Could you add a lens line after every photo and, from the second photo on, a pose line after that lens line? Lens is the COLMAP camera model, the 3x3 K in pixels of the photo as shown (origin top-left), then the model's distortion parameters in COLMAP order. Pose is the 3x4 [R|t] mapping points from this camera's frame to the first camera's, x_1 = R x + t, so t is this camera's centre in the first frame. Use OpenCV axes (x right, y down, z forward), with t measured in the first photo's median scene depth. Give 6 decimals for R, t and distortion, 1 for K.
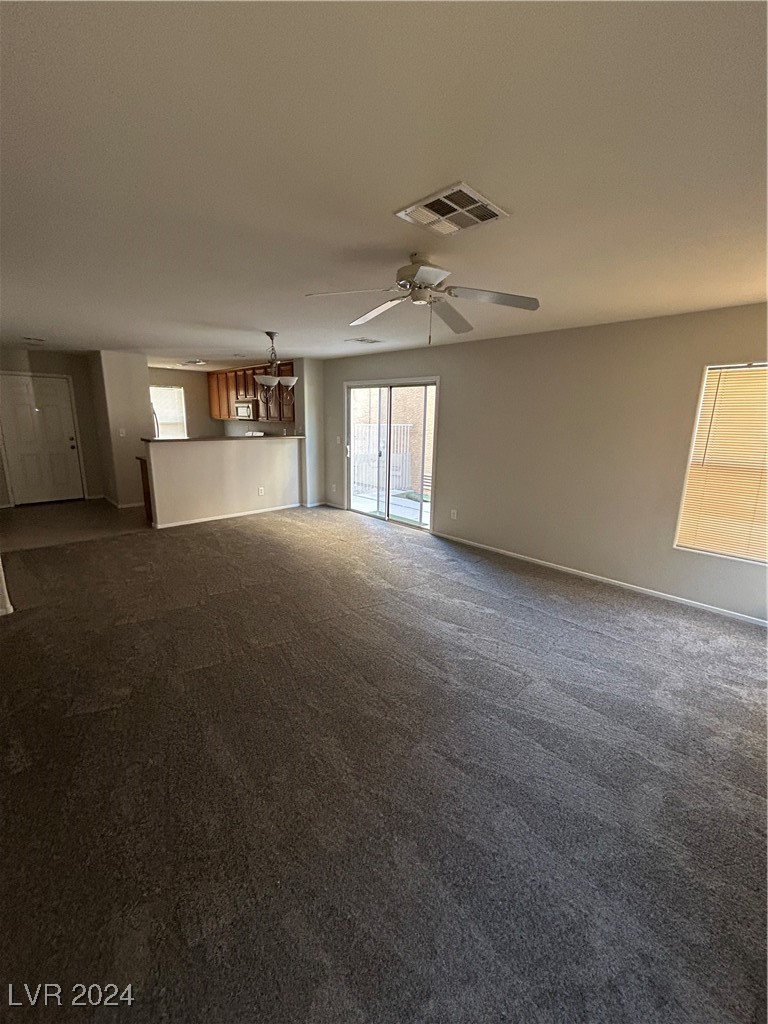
lens RADIAL K [[413.0, 0, 387.2], [0, 413.0, 508.2], [0, 0, 1]] dist [0.000168, 0.000045]
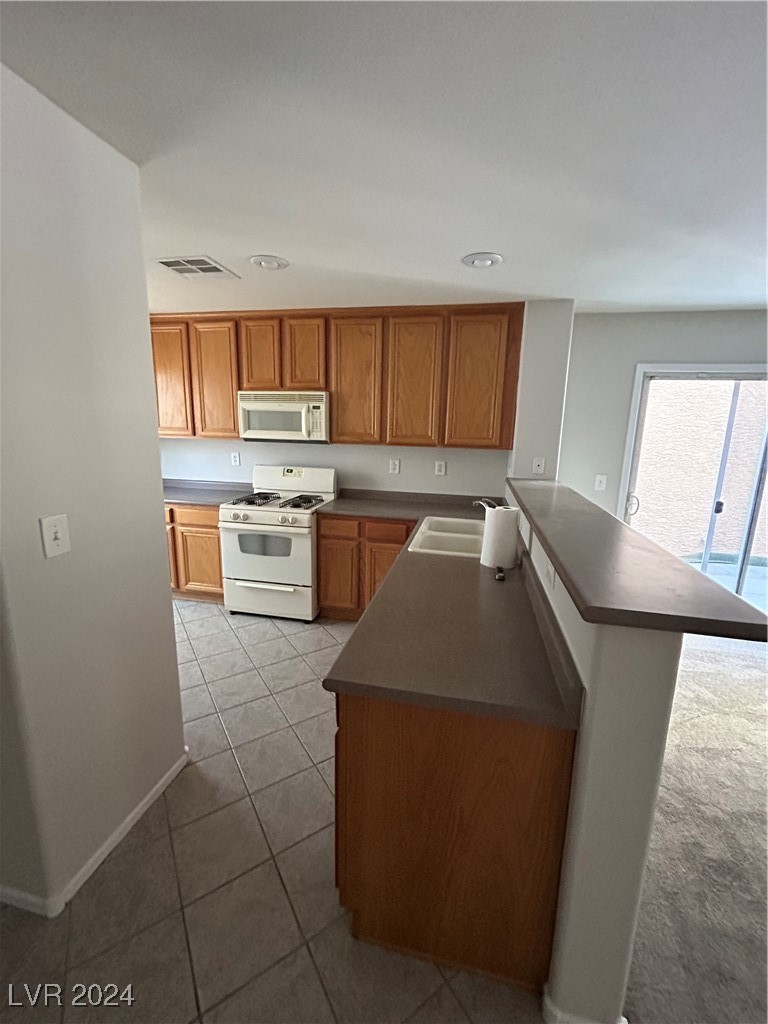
lens RADIAL K [[413.0, 0, 387.2], [0, 413.0, 508.2], [0, 0, 1]] dist [0.000168, 0.000045]
pose [[0.827723, -0.106861, 0.550867, -0.611000], [0.111446, 0.993449, 0.025260, -0.179716], [-0.549958, 0.040484, 0.834211, 0.748275]]
